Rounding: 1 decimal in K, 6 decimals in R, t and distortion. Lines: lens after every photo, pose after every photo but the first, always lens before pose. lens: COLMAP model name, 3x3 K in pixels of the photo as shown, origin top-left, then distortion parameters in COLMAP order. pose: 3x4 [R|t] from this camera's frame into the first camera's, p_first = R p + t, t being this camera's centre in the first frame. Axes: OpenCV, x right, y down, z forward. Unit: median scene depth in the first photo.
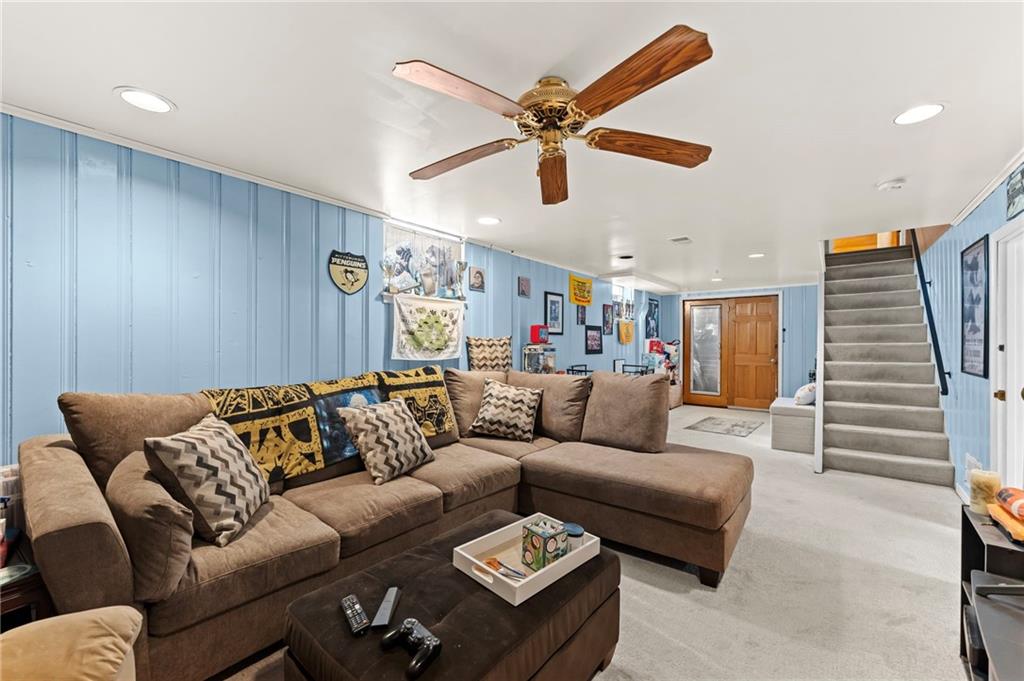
lens RADIAL K [[408.9, 0, 514.5], [0, 408.9, 343.2], [0, 0, 1]] dist [0.000797, -0.000113]
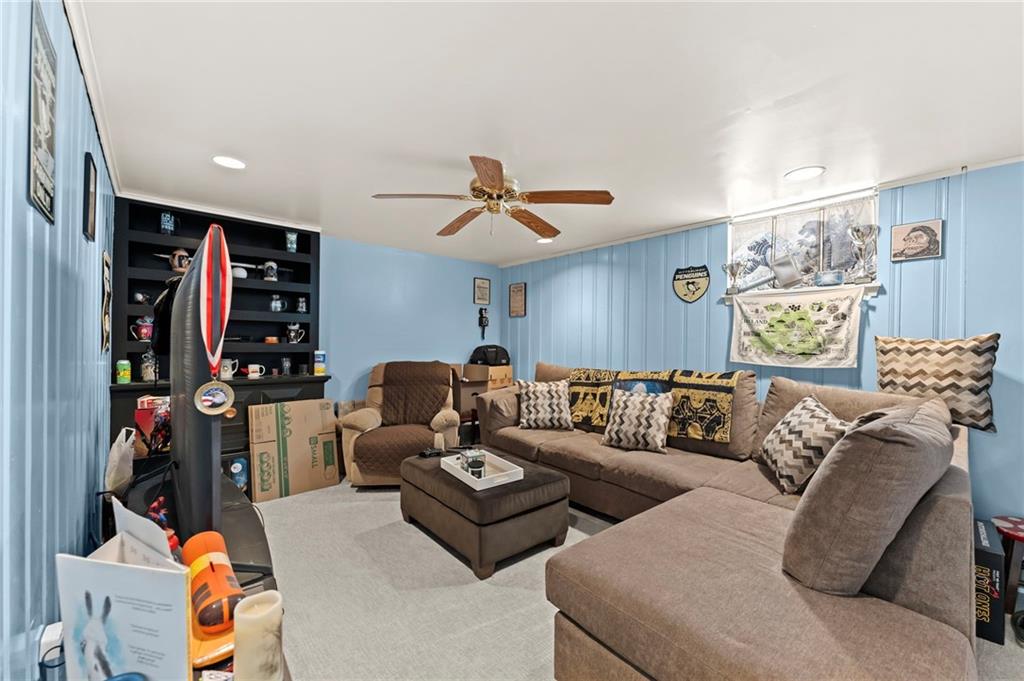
lens RADIAL K [[408.9, 0, 514.8], [0, 408.9, 342.4], [0, 0, 1]] dist [0.000797, -0.000113]
pose [[-0.185341, -0.003518, -0.982668, 0.758767], [-0.012228, 0.999924, -0.001274, 0.000682], [0.982598, 0.011780, -0.185370, 0.667155]]
